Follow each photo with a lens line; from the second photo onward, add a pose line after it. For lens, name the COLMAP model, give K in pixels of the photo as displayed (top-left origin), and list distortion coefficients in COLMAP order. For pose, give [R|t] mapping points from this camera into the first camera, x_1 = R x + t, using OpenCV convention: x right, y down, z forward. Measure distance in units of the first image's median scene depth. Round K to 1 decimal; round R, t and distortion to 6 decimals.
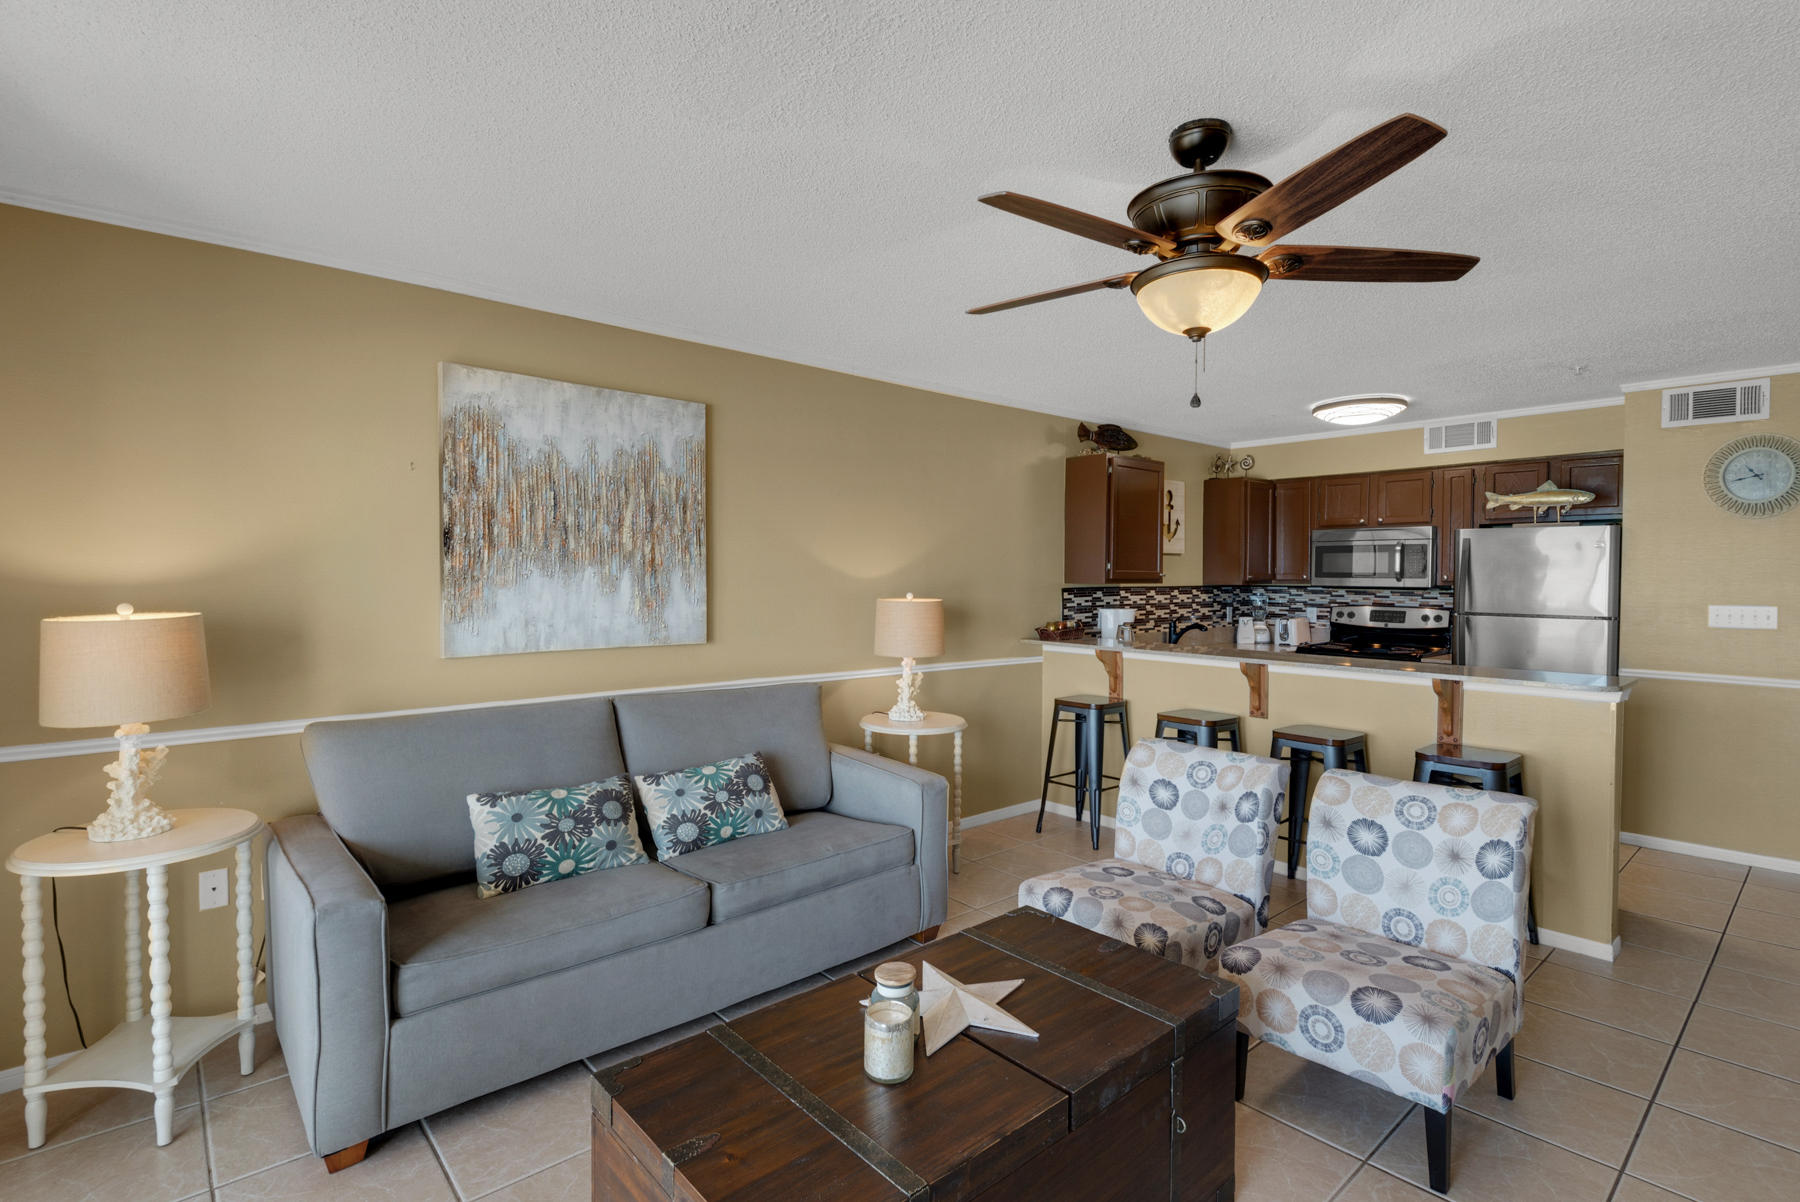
lens RADIAL K [[856.0, 0, 890.4], [0, 856.0, 592.2], [0, 0, 1]] dist [0.014920, -0.020424]
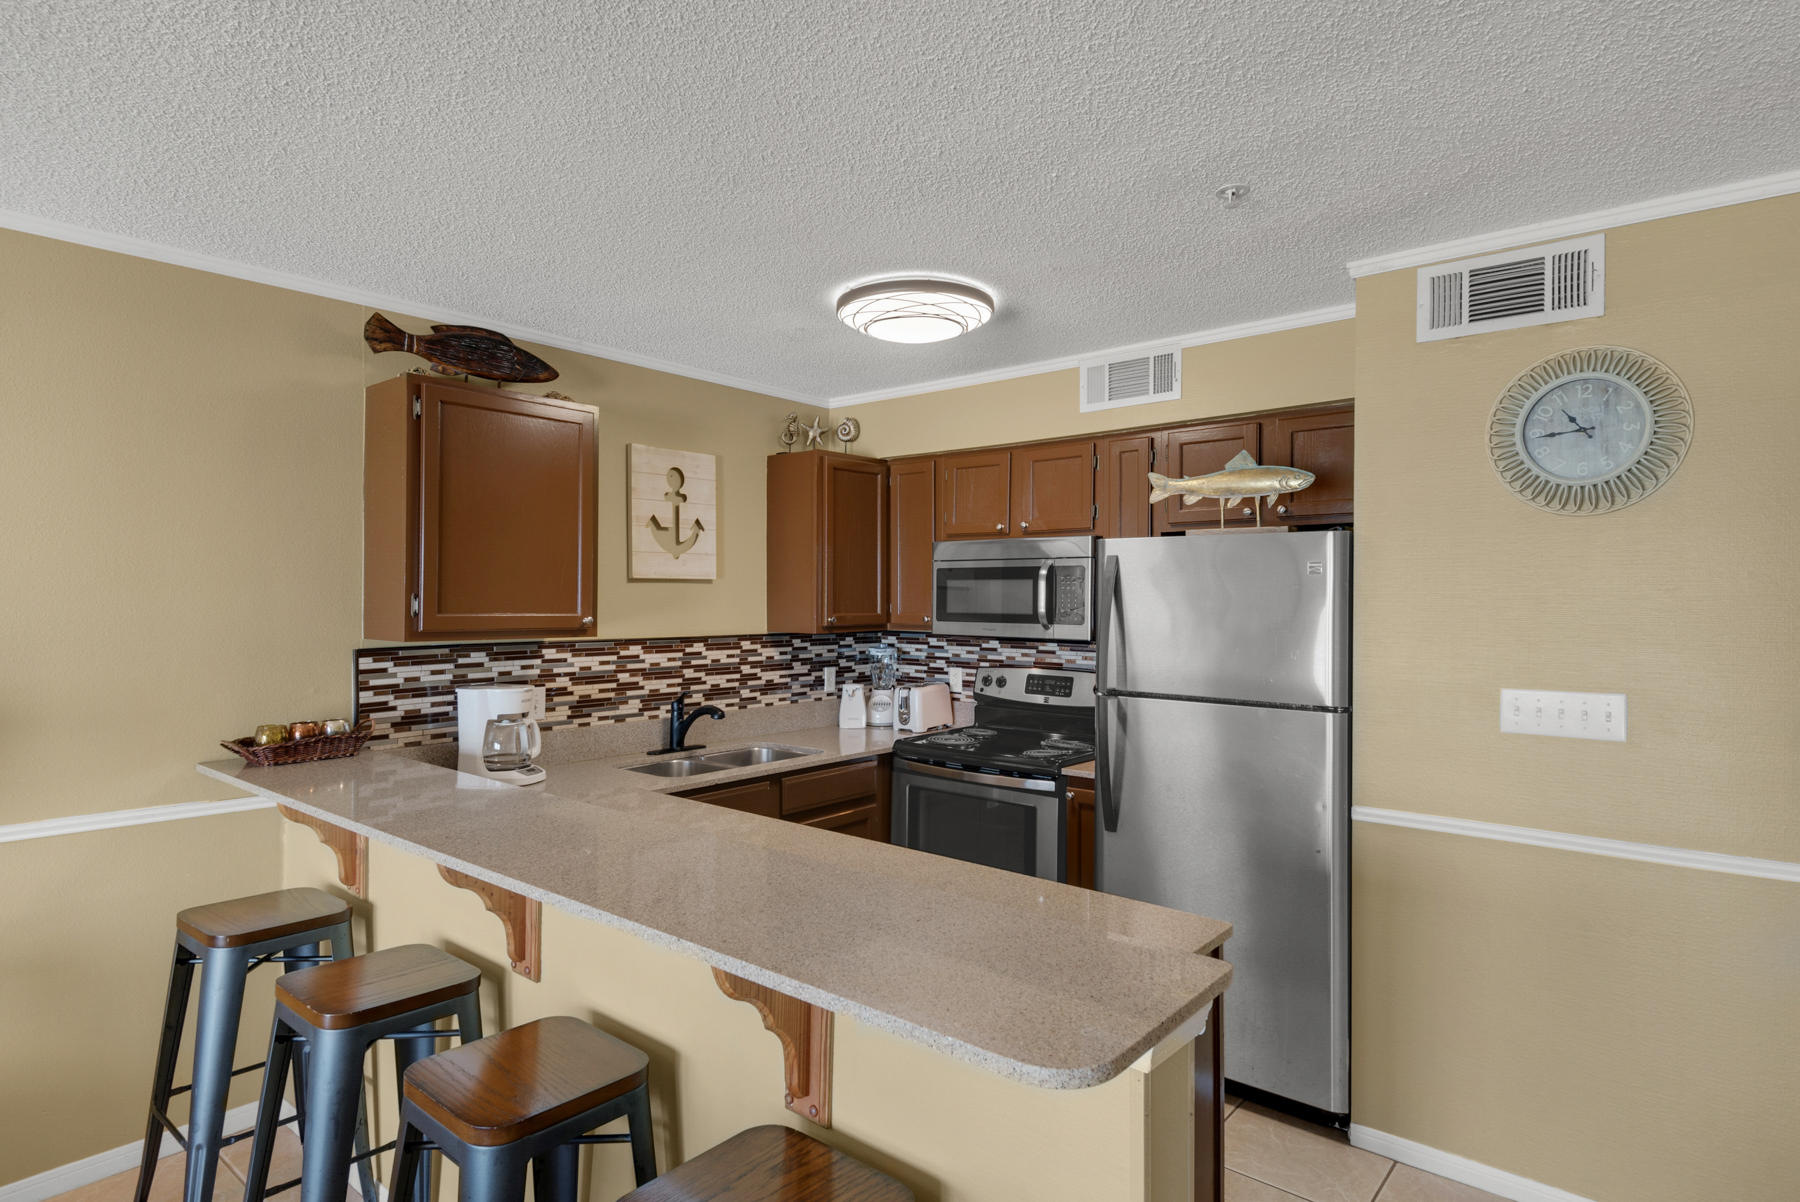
lens RADIAL K [[961.1, 0, 904.3], [0, 961.1, 594.0], [0, 0, 1]] dist [0.039271, -0.038201]
pose [[0.986047, 0.002172, 0.166455, 0.550941], [0.002024, 0.999685, -0.025034, -0.028850], [-0.166457, 0.025022, 0.985731, 0.525254]]
